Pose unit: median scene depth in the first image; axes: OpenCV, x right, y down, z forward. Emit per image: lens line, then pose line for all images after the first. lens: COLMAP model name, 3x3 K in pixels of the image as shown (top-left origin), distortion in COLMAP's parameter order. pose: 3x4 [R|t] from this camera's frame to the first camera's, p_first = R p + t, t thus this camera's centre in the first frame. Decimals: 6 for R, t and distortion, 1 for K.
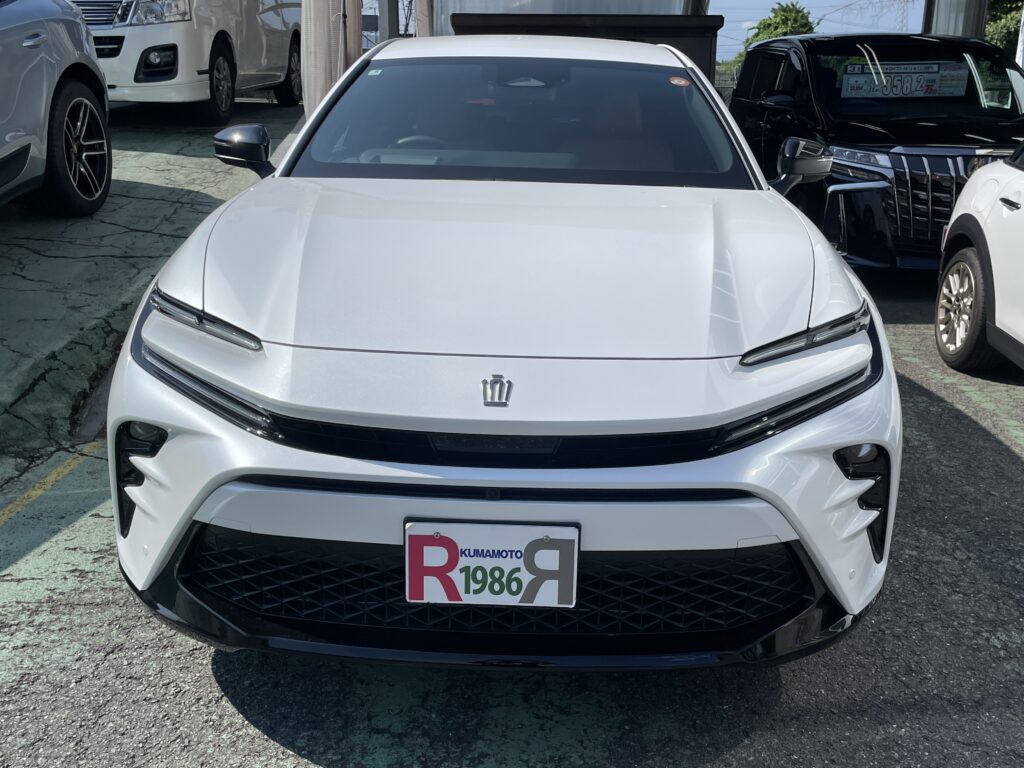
lens RADIAL K [[1027.3, 0, 513.2], [0, 1027.3, 382.1], [0, 0, 1]] dist [0.061143, 0.000000]
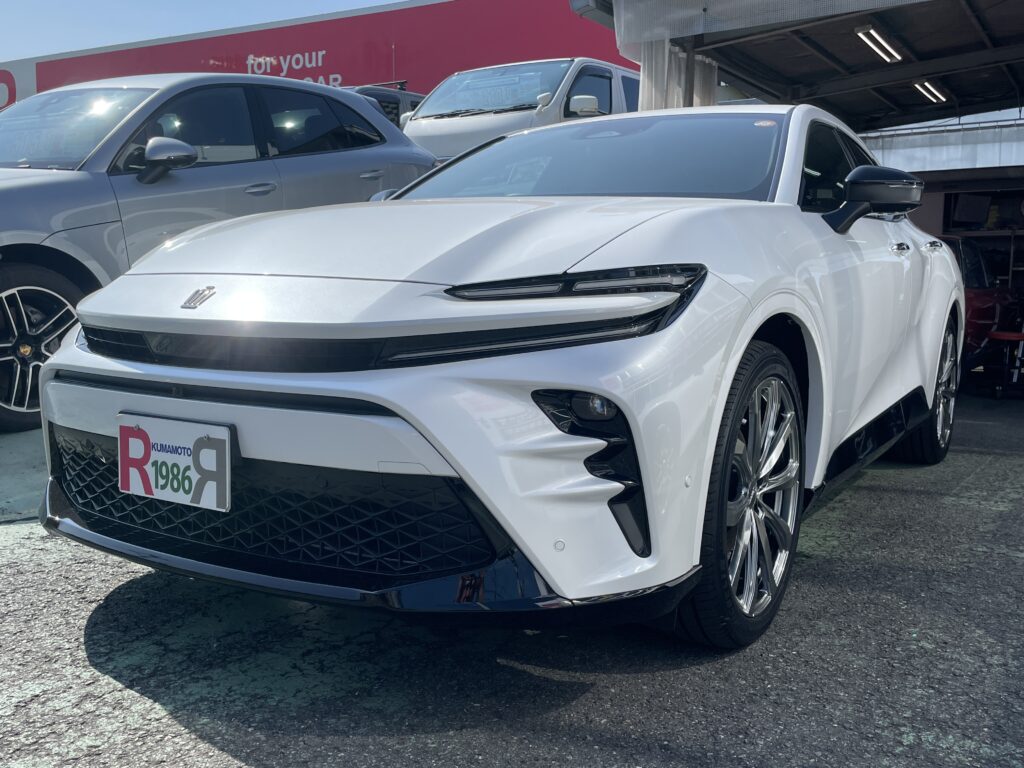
lens RADIAL K [[951.0, 0, 510.6], [0, 951.0, 384.7], [0, 0, 1]] dist [0.060704, 0.000000]
pose [[0.856526, 0.038821, -0.514642, 0.767973], [-0.135995, 0.978903, -0.152496, 0.202066], [0.497865, 0.200605, 0.843735, 0.330473]]
